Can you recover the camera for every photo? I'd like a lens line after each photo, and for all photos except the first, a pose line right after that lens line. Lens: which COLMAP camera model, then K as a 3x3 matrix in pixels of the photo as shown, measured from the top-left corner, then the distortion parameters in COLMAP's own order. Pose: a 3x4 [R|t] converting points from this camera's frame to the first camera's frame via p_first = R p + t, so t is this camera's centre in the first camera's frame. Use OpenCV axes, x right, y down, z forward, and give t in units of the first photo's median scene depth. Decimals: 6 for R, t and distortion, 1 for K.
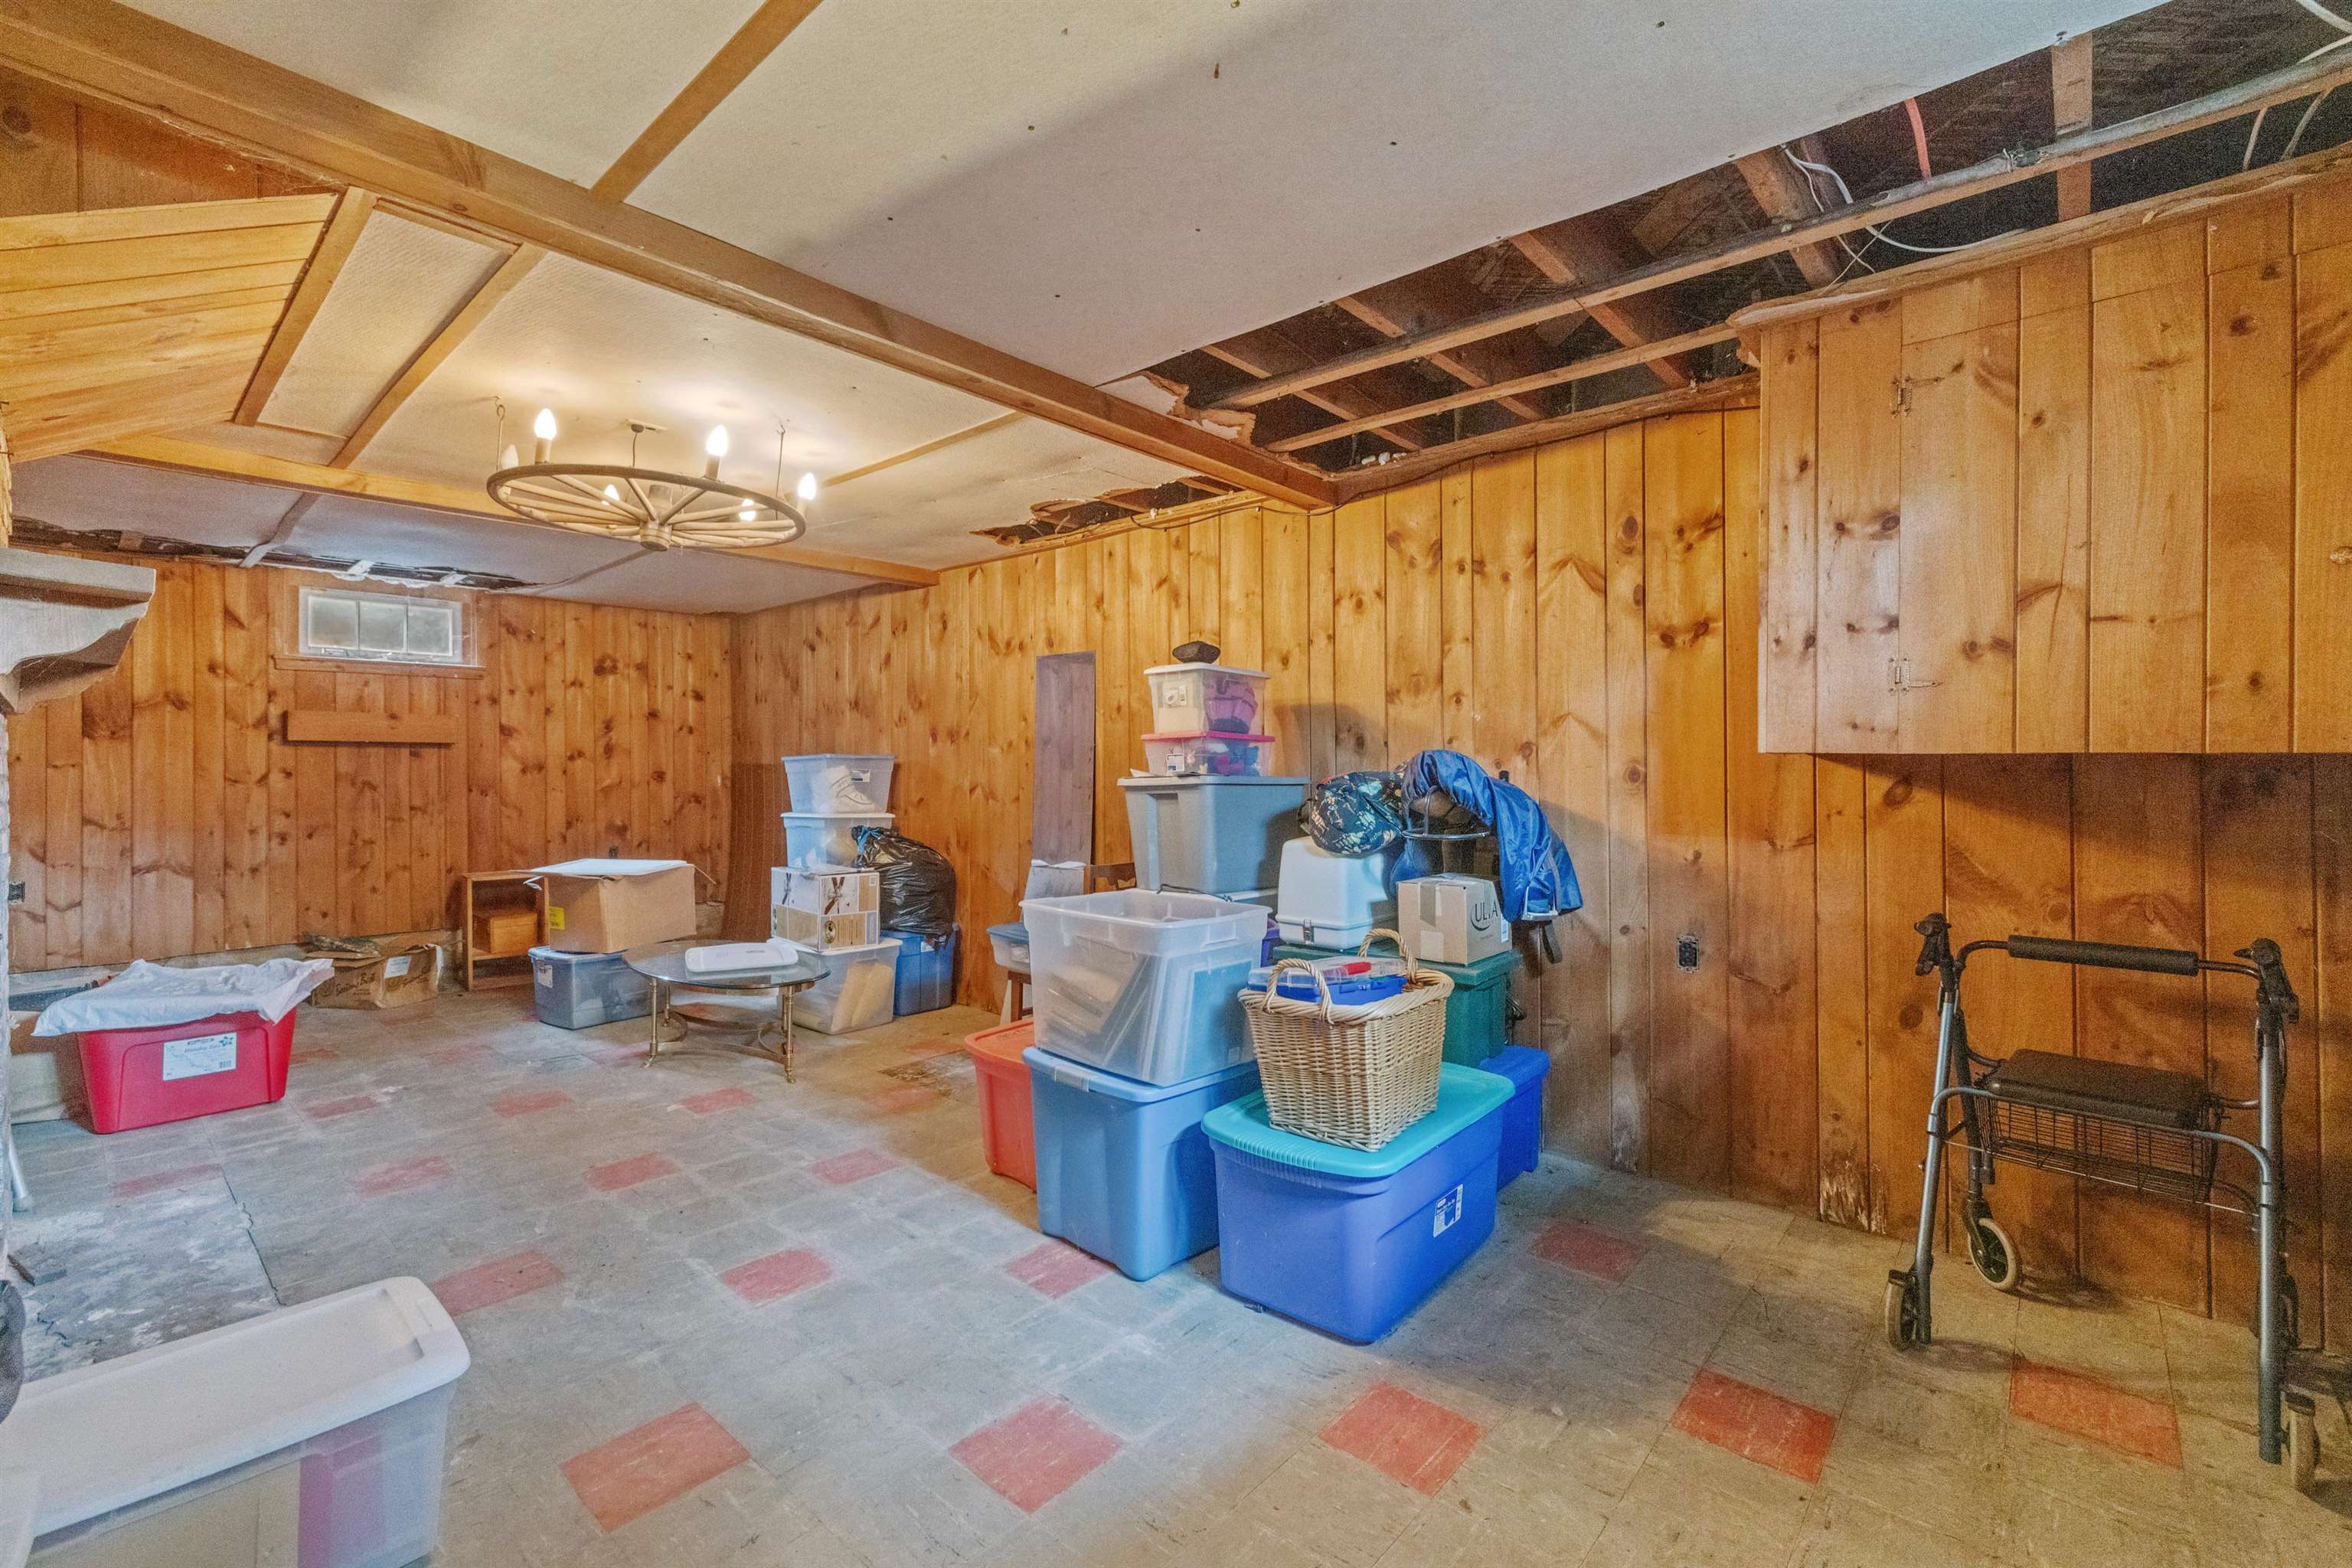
lens RADIAL K [[991.0, 0, 1173.8], [0, 991.0, 773.2], [0, 0, 1]] dist [-0.002413, 0.000004]
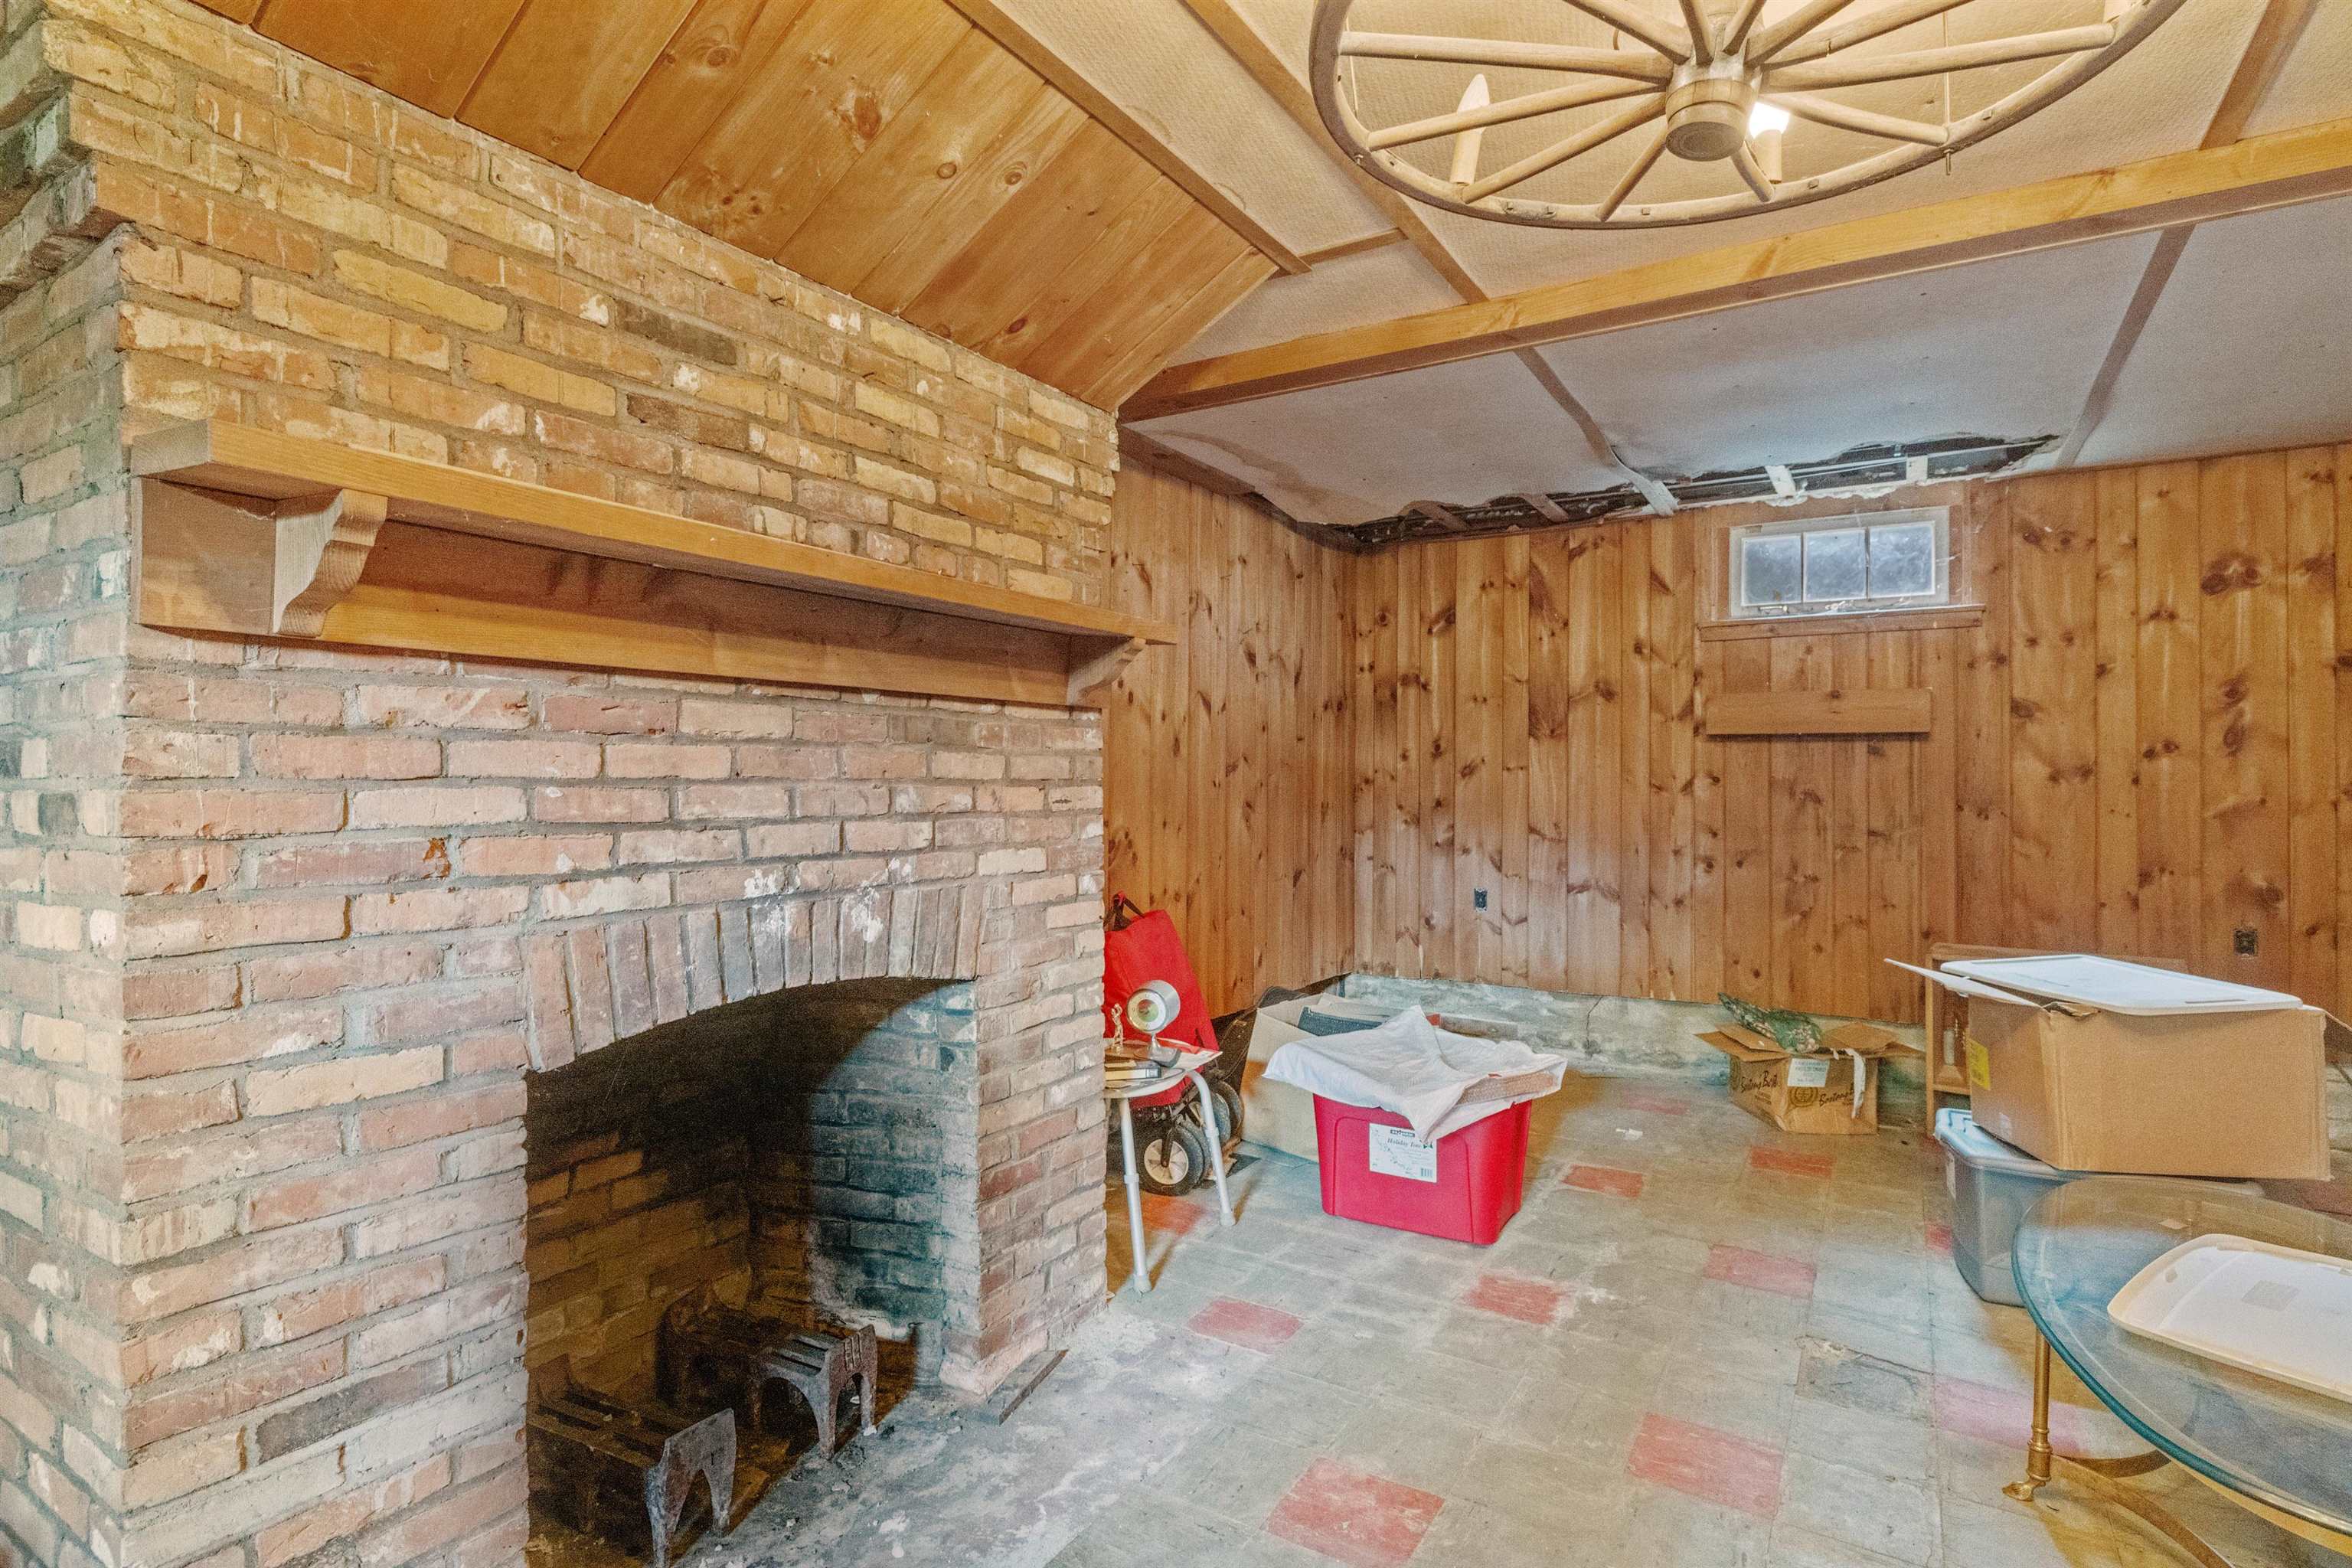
lens RADIAL K [[1166.0, 0, 1174.9], [0, 1166.0, 773.9], [0, 0, 1]] dist [-0.003400, 0.000408]
pose [[0.169946, 0.004966, -0.985441, -0.086176], [-0.008179, 0.999960, 0.003628, -0.003122], [0.985419, 0.007443, 0.169980, 0.423697]]
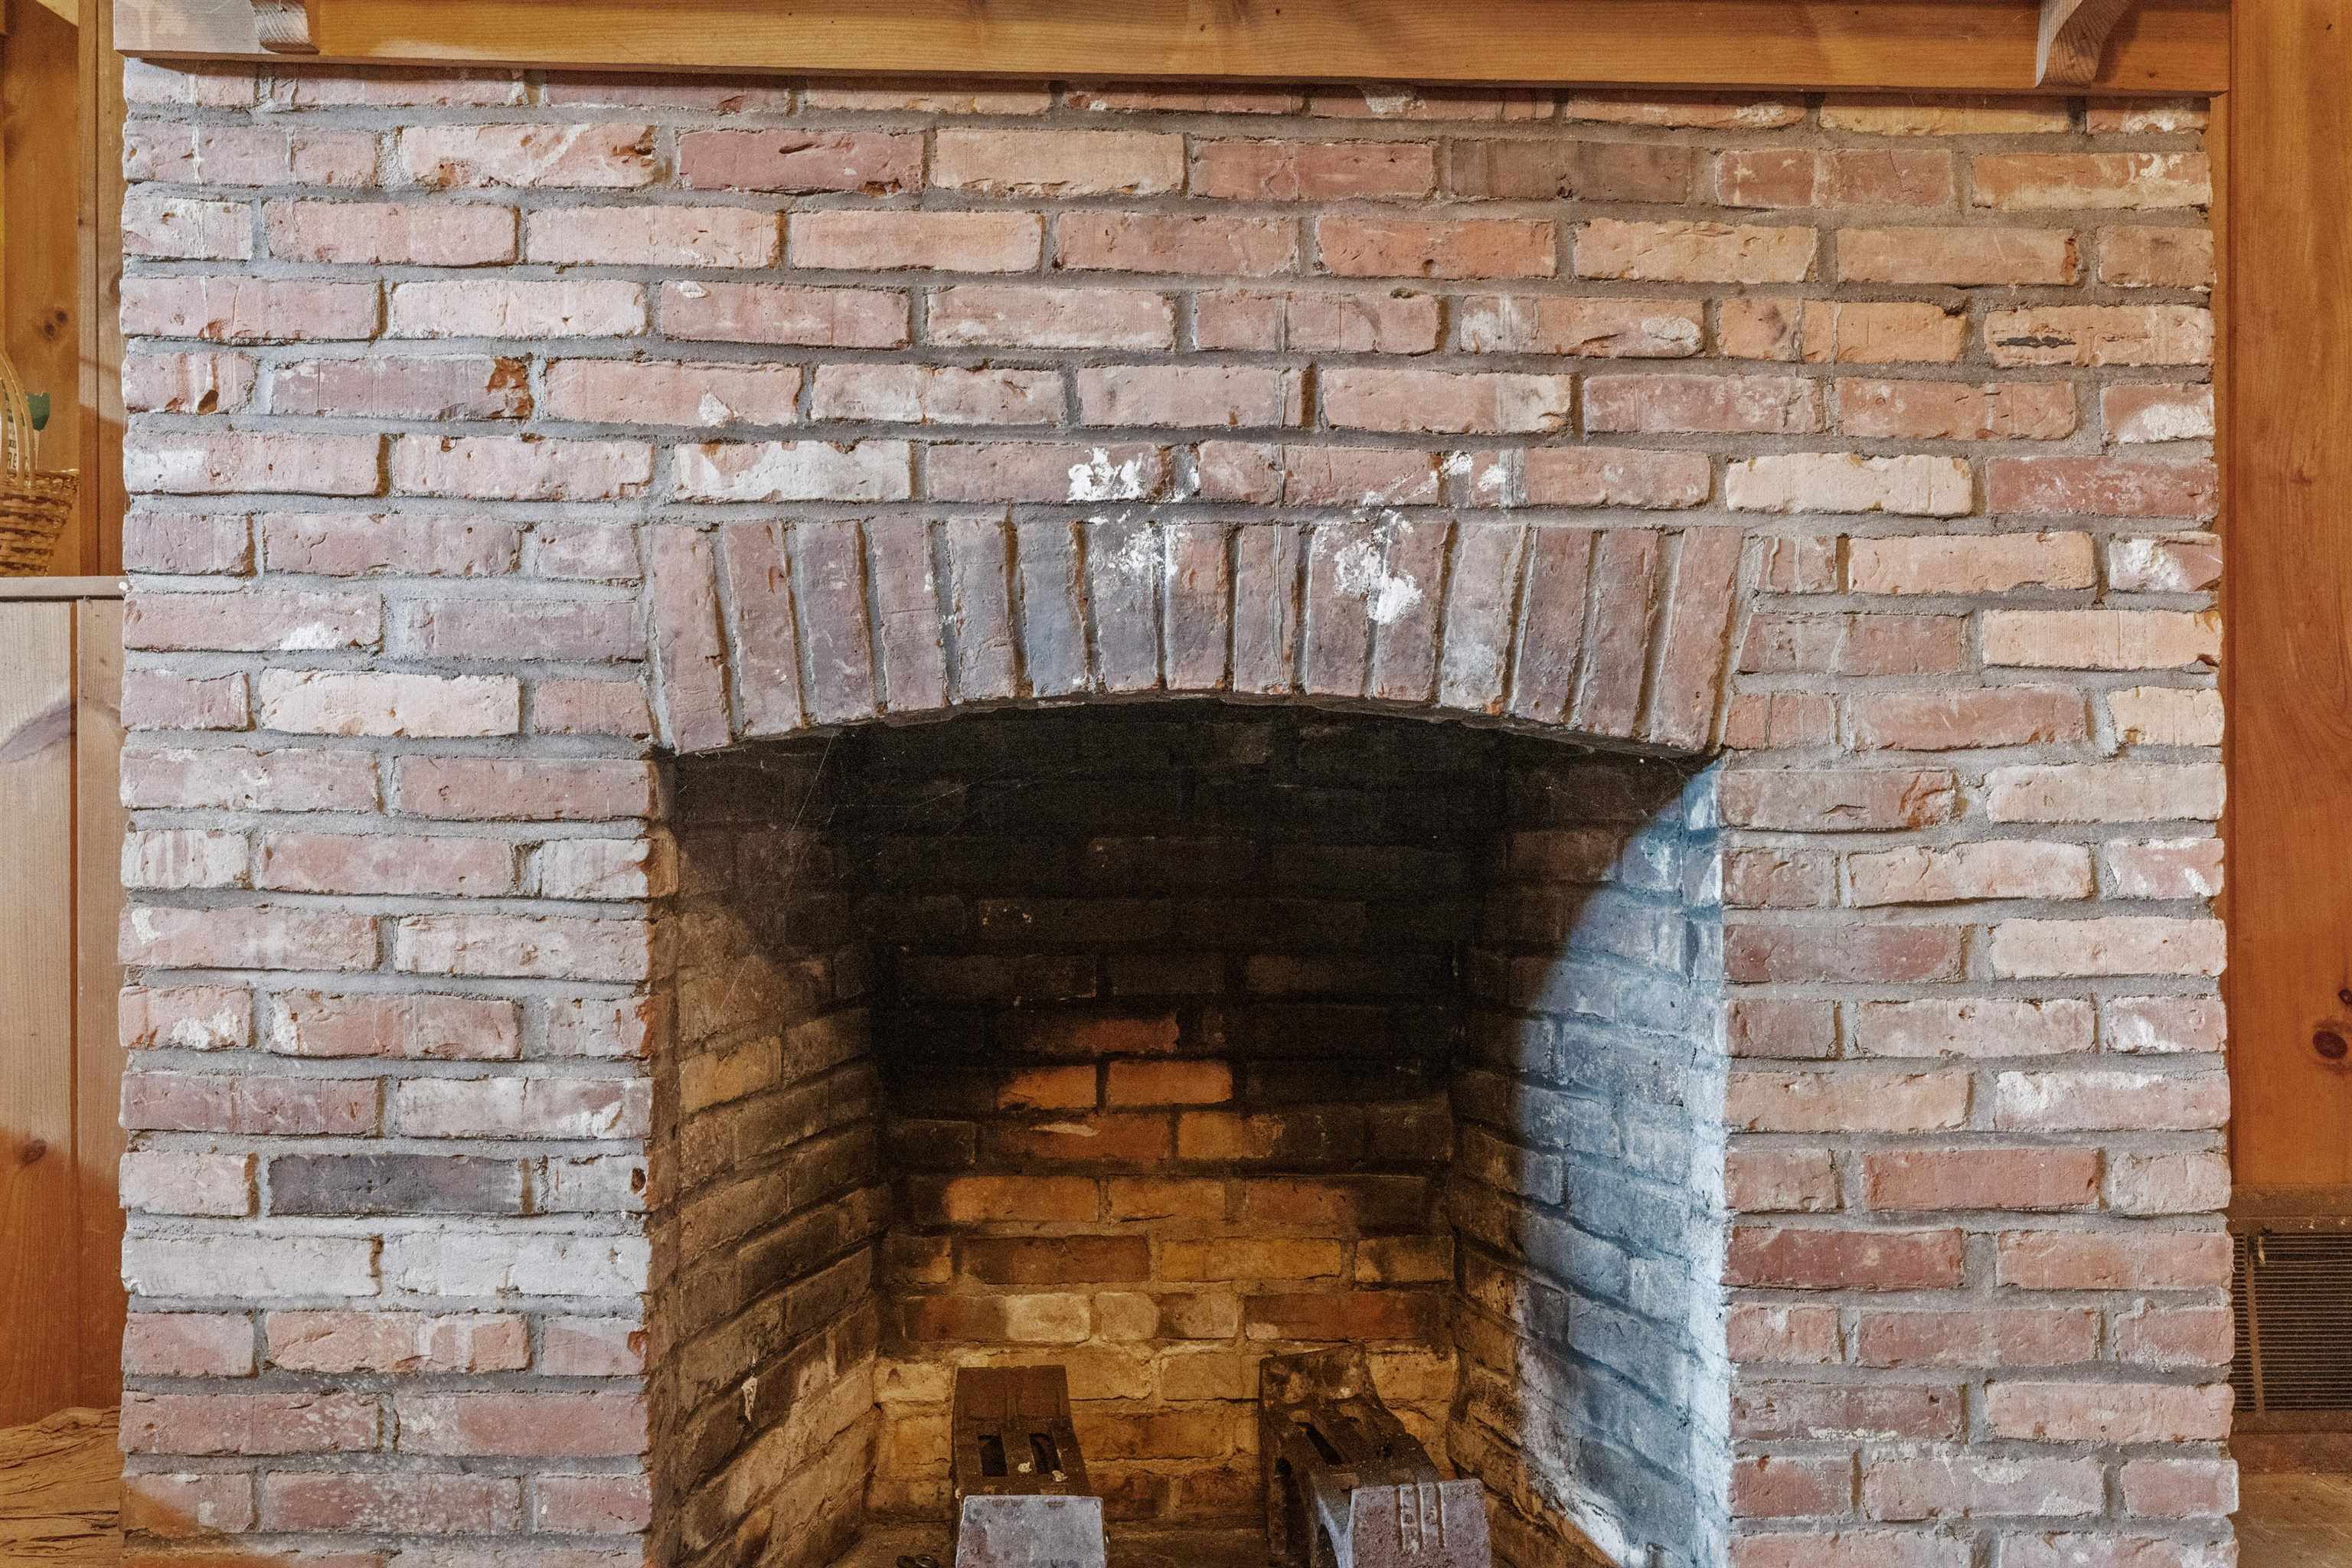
lens RADIAL K [[1955.4, 0, 1180.0], [0, 1955.4, 774.7], [0, 0, 1]] dist [0.001477, 0.009939]
pose [[-0.710282, -0.003524, -0.703908, -0.226723], [0.001367, 0.999979, -0.006386, 0.068993], [0.703916, -0.005498, -0.710262, 0.561519]]
